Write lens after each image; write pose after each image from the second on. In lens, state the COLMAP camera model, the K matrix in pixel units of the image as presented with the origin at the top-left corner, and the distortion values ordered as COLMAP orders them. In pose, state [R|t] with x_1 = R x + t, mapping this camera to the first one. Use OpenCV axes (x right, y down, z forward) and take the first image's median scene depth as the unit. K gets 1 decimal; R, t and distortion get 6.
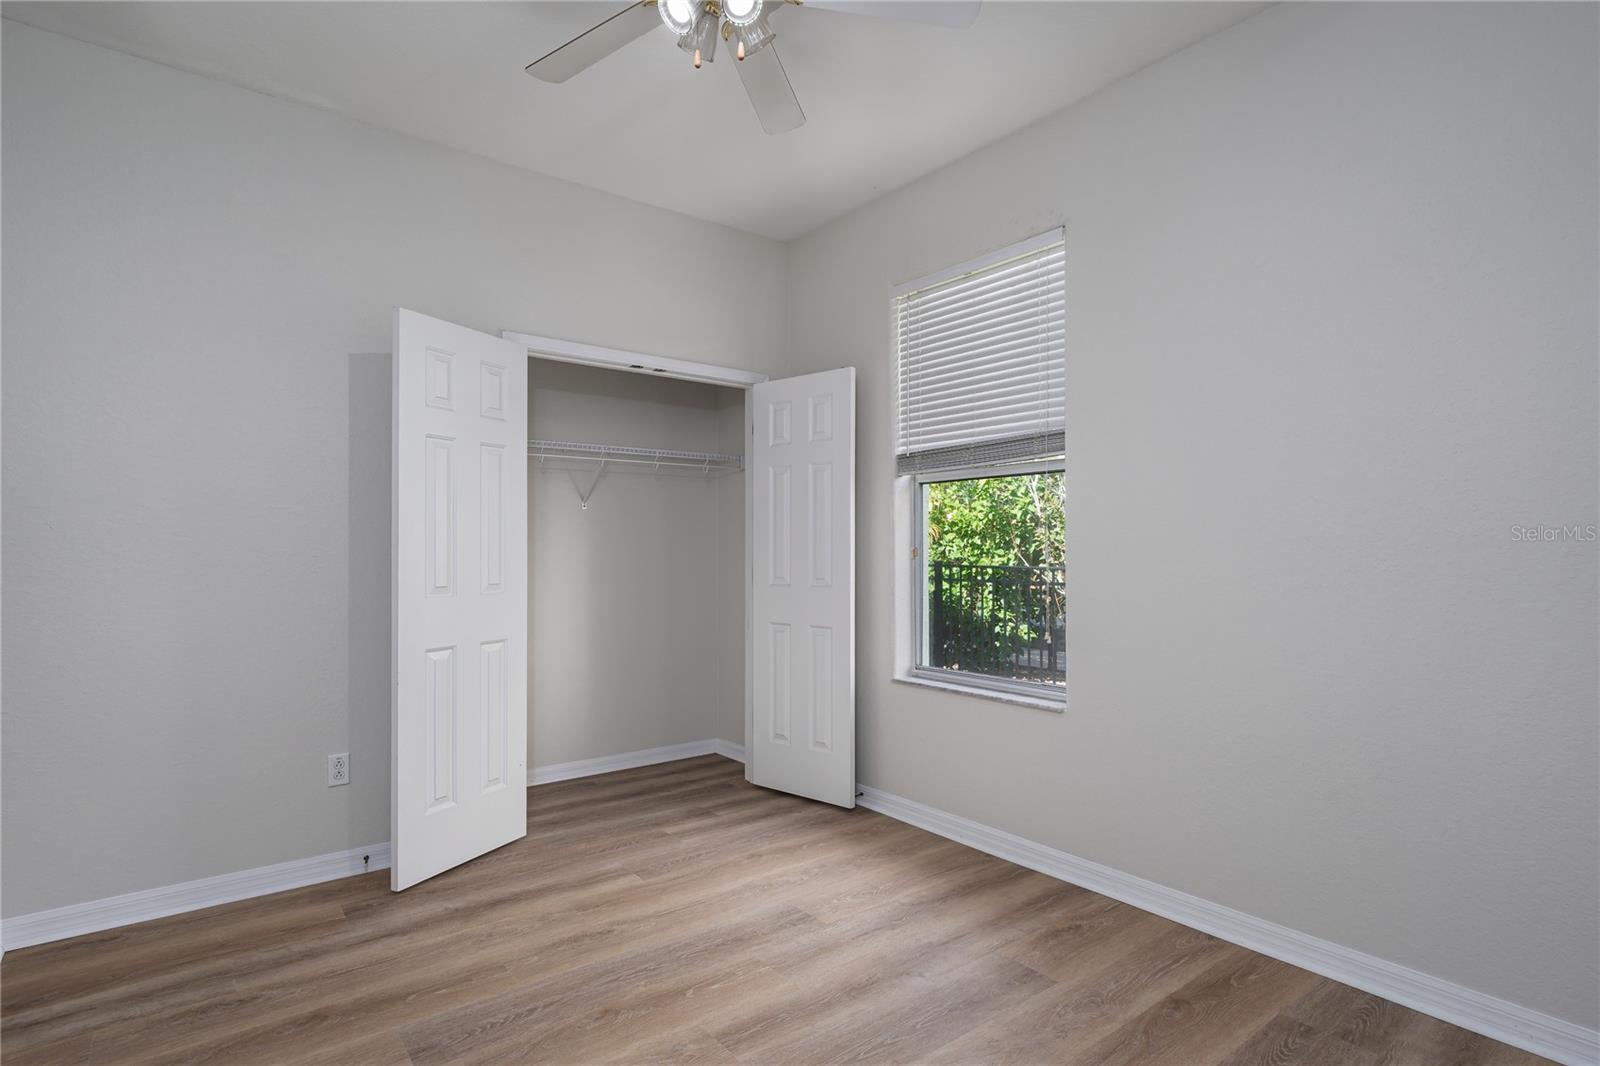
lens RADIAL K [[809.6, 0, 796.3], [0, 809.6, 539.1], [0, 0, 1]] dist [-0.003907, -0.000356]
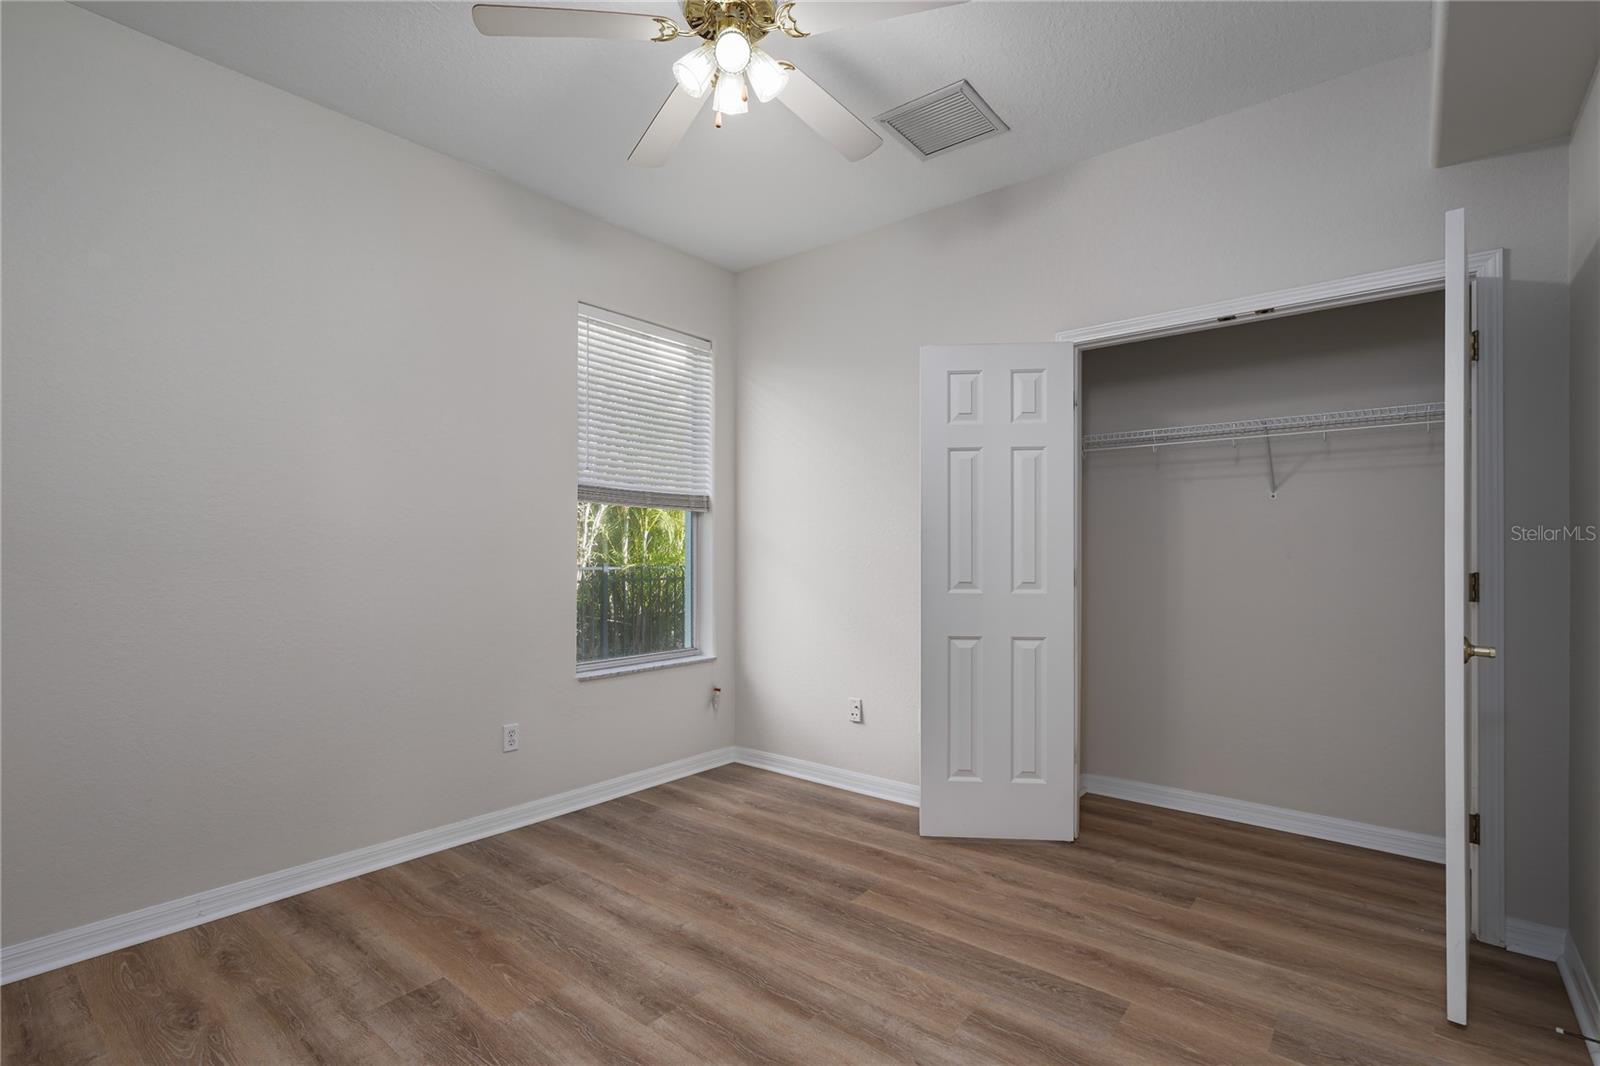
lens RADIAL K [[735.5, 0, 798.0], [0, 735.5, 543.6], [0, 0, 1]] dist [-0.005717, 0.000731]
pose [[0.224866, -0.014853, -0.974277, 0.452116], [0.018733, 0.999765, -0.010918, 0.008809], [0.974210, -0.015796, 0.225091, 0.472258]]
